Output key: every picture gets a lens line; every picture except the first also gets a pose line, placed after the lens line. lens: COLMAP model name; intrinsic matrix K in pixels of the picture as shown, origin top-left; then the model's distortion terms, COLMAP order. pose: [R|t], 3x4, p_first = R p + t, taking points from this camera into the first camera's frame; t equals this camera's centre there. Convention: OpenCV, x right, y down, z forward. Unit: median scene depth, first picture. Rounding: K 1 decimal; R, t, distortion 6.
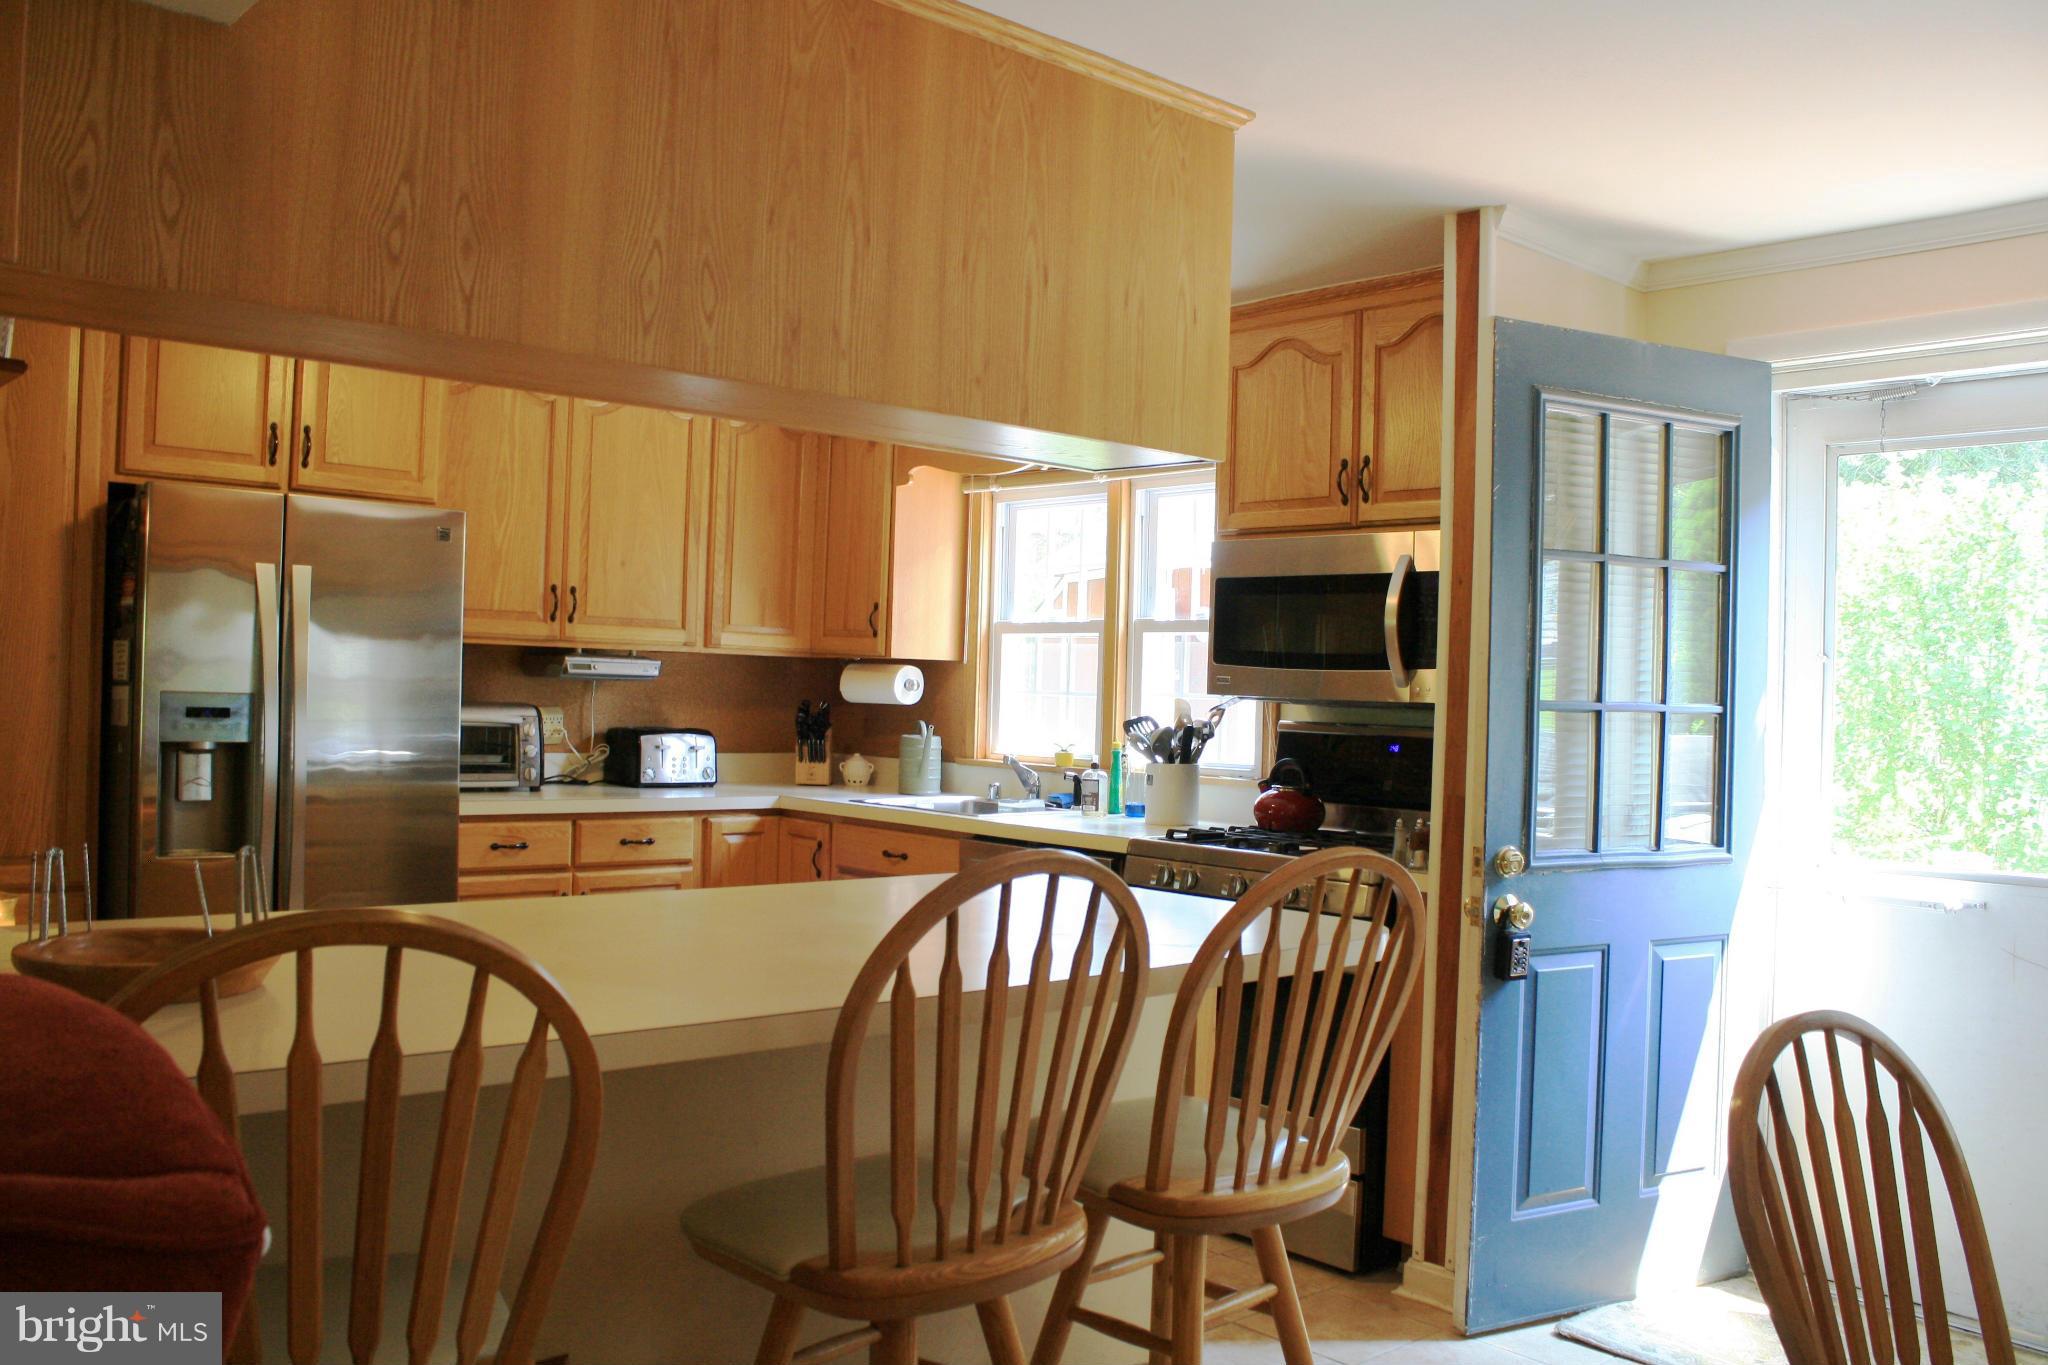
lens RADIAL K [[1706.1, 0, 1024.0], [0, 1706.1, 682.5], [0, 0, 1]] dist [-0.169510, 0.140835]
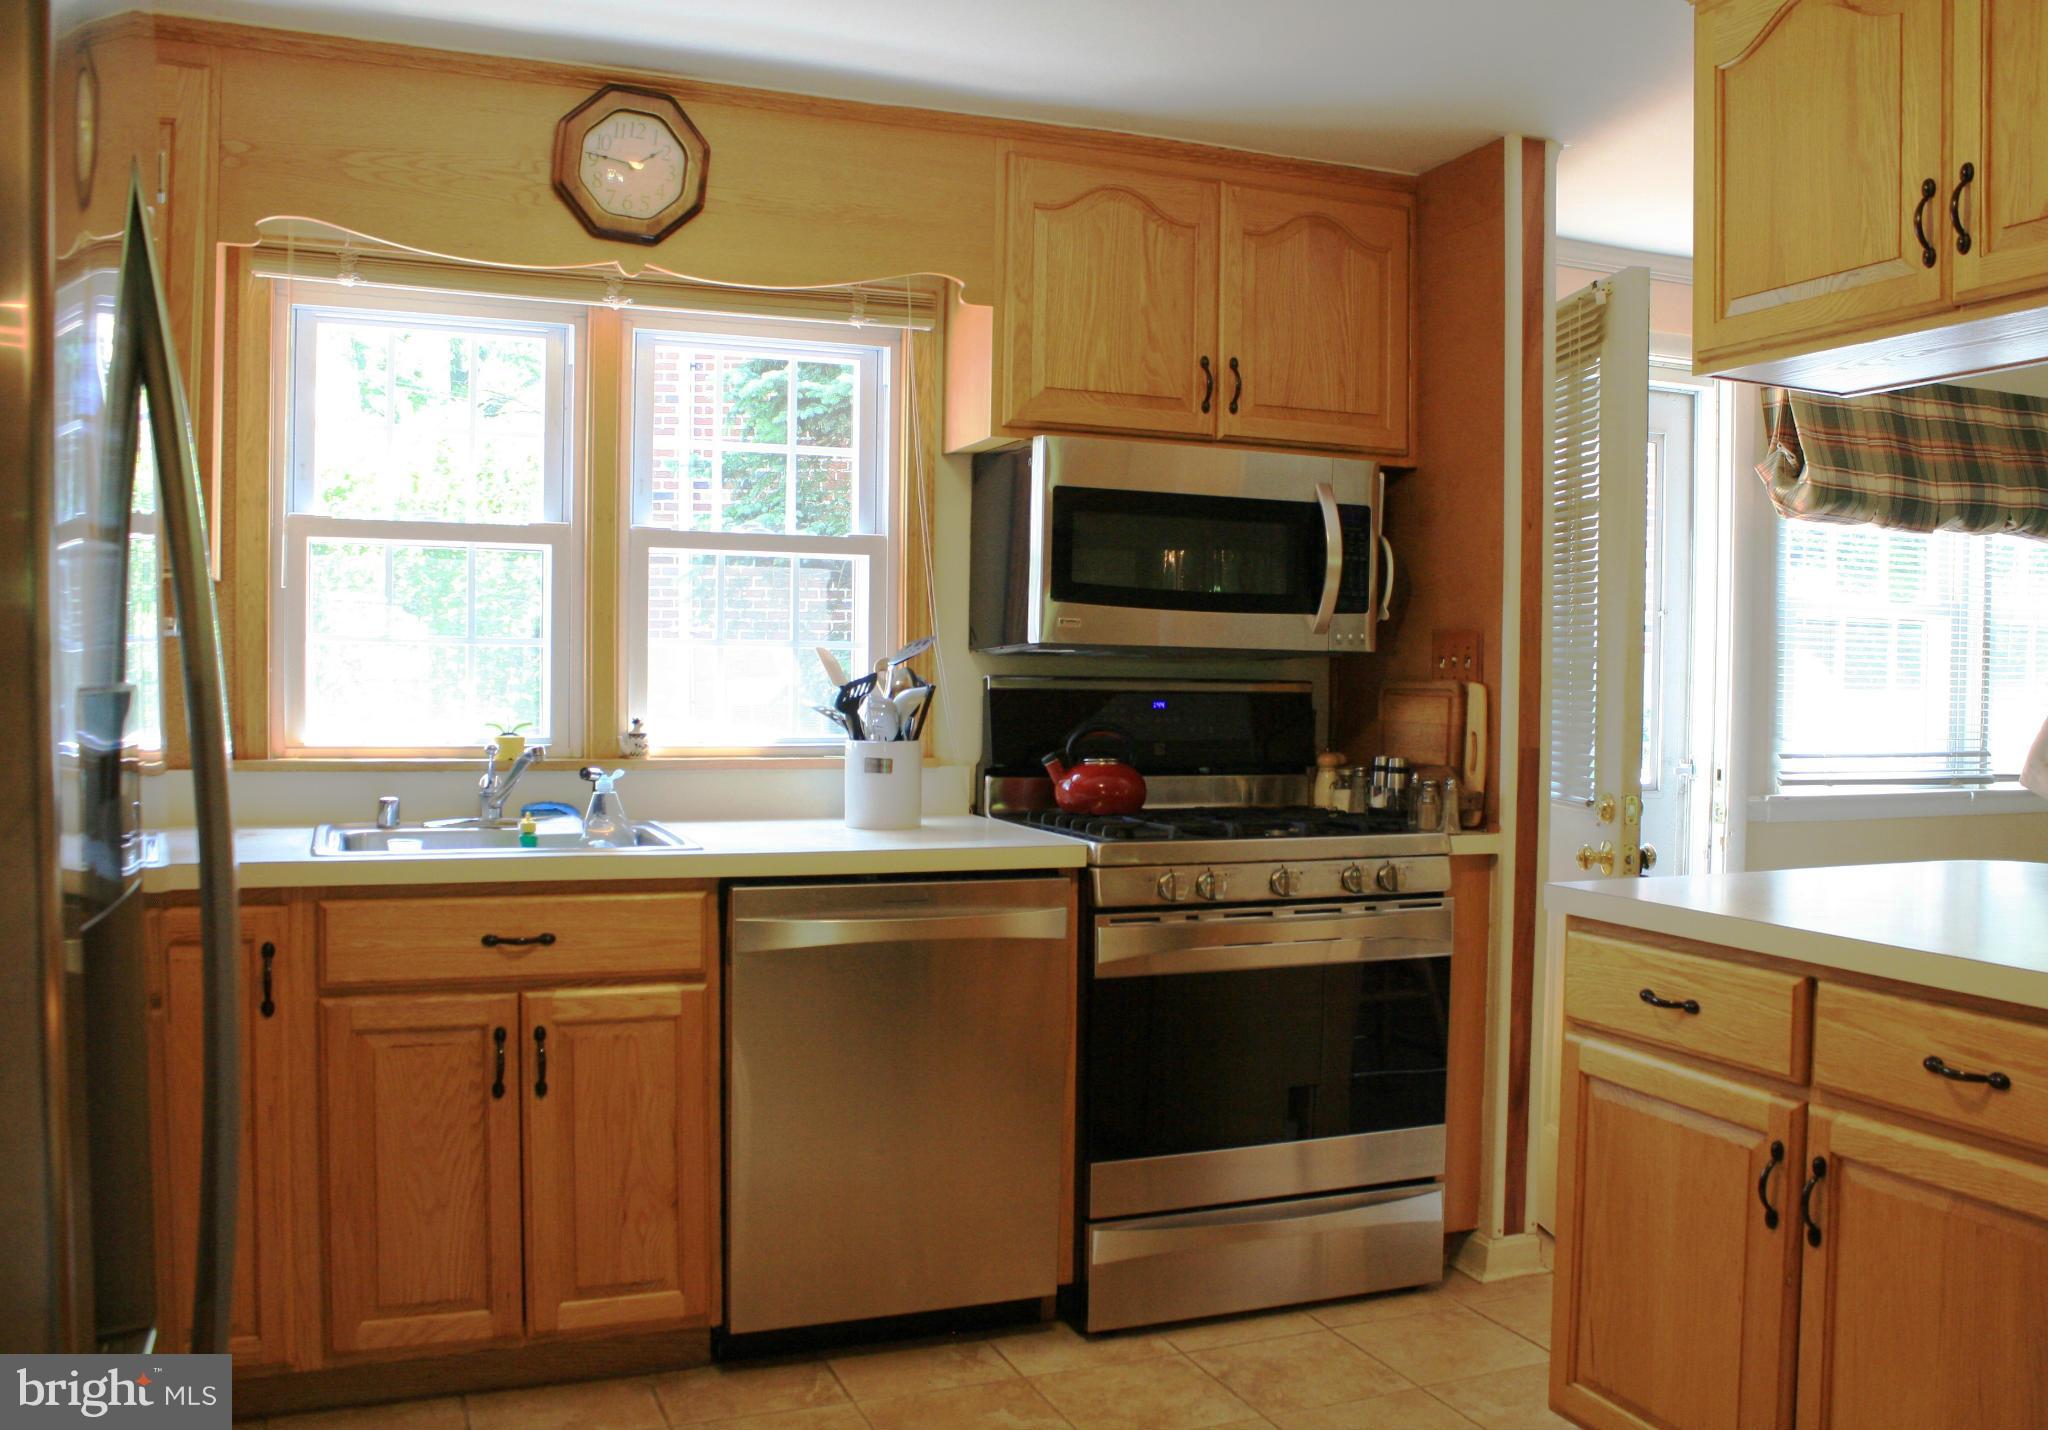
lens RADIAL K [[1766.9, 0, 1024.0], [0, 1766.9, 715.0], [0, 0, 1]] dist [-0.139401, 0.072975]
pose [[0.329577, -0.048525, 0.942881, -0.546136], [-0.008874, 0.998475, 0.054488, -0.002695], [-0.944087, -0.026326, 0.328644, 0.664067]]
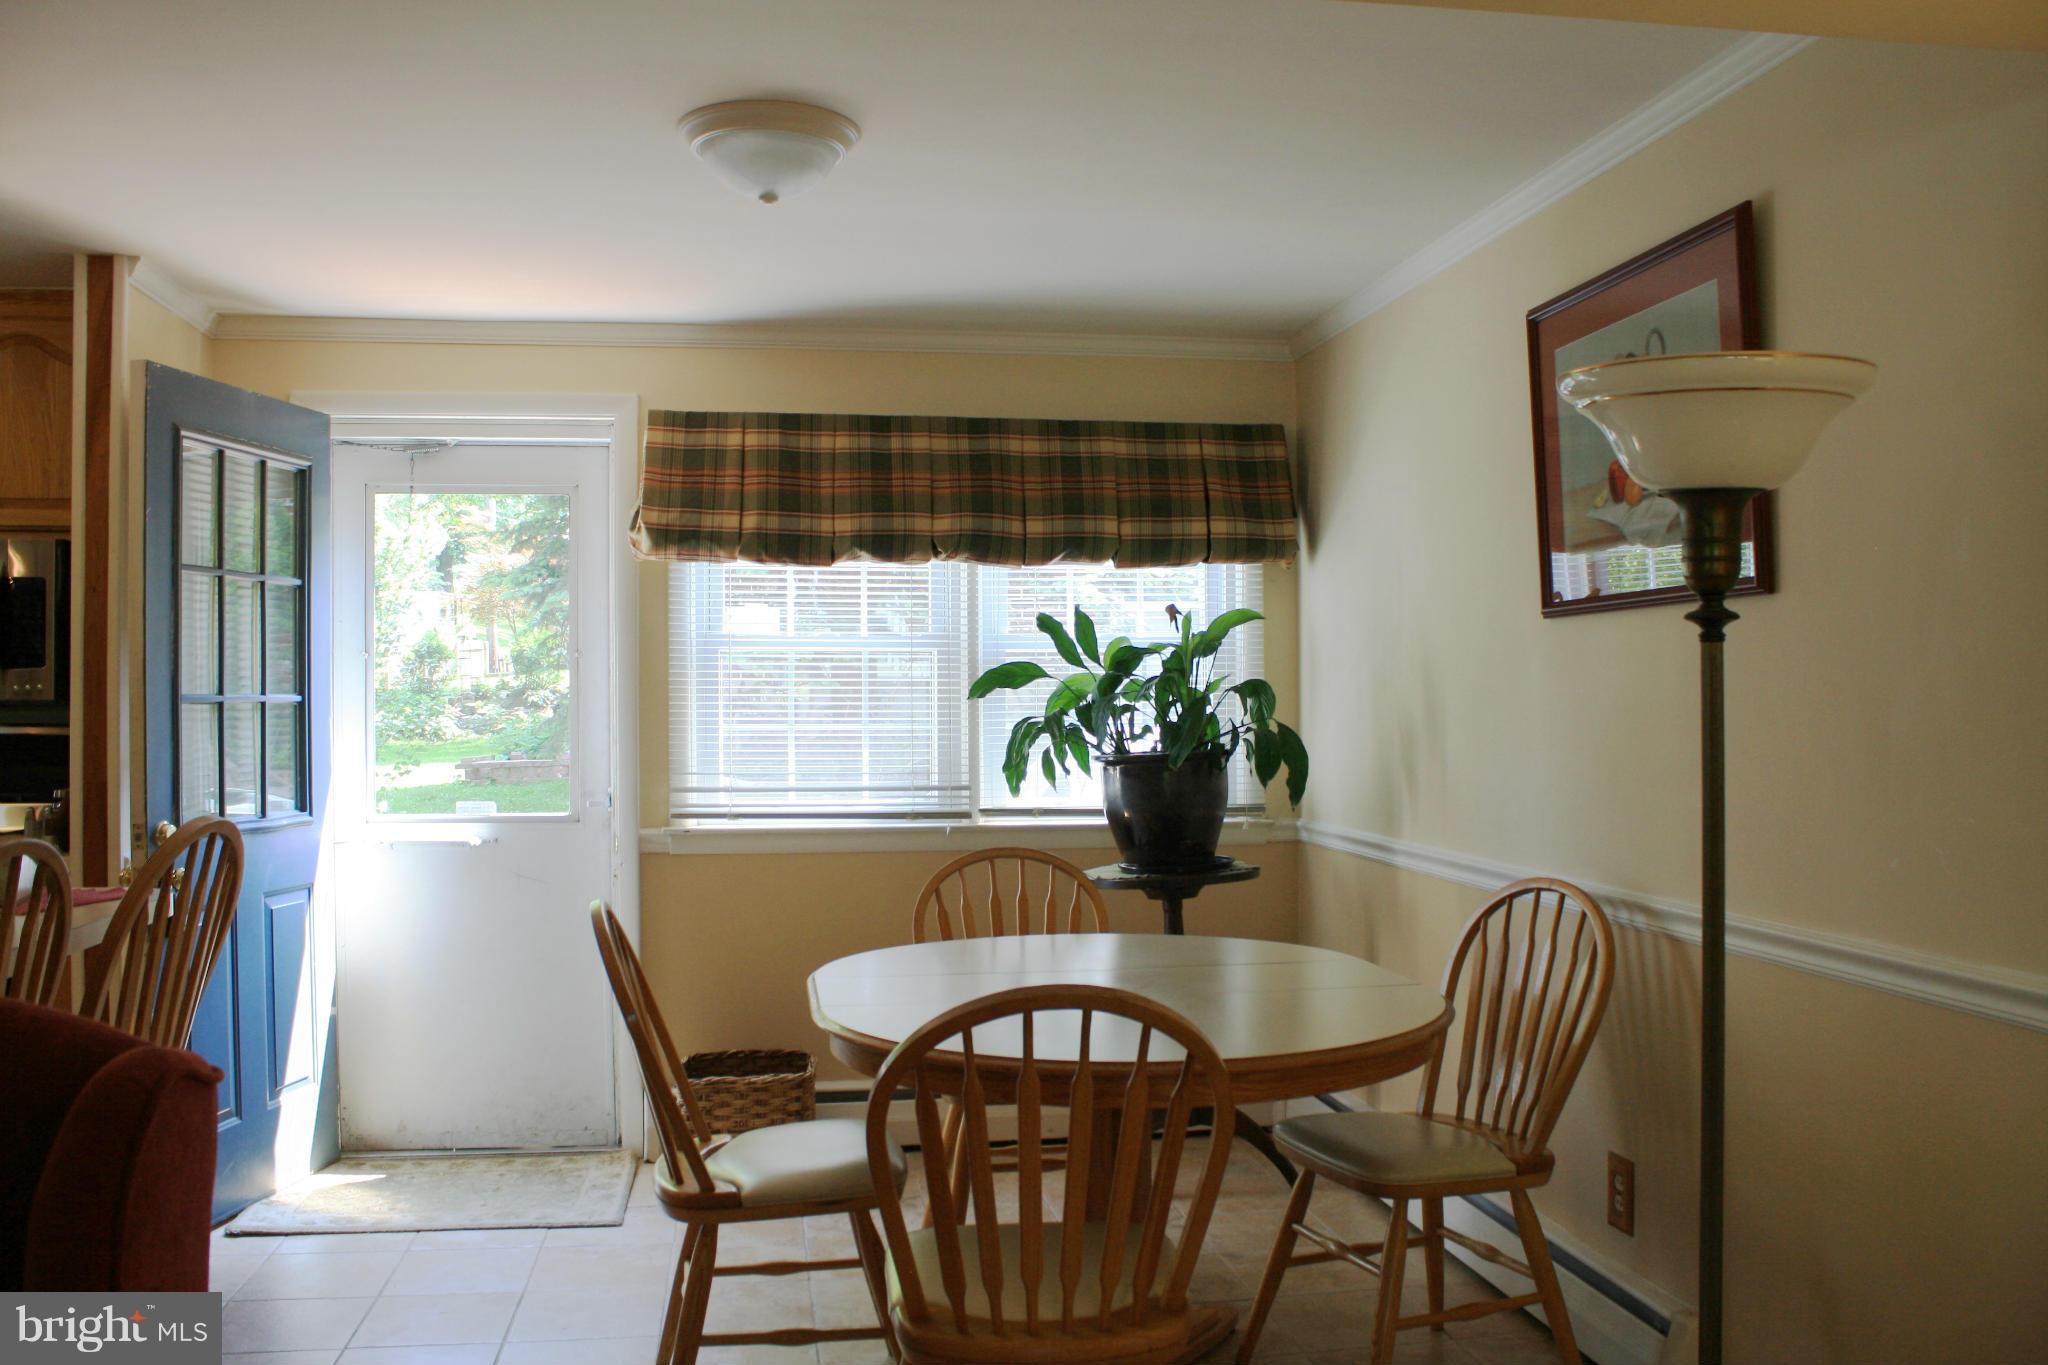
lens RADIAL K [[1706.1, 0, 1024.0], [0, 1706.1, 682.5], [0, 0, 1]] dist [-0.169510, 0.140835]
pose [[0.536386, -0.020903, 0.843714, -0.230023], [0.014043, 0.999776, 0.015842, -0.005304], [-0.843856, 0.003350, 0.536559, -0.069214]]
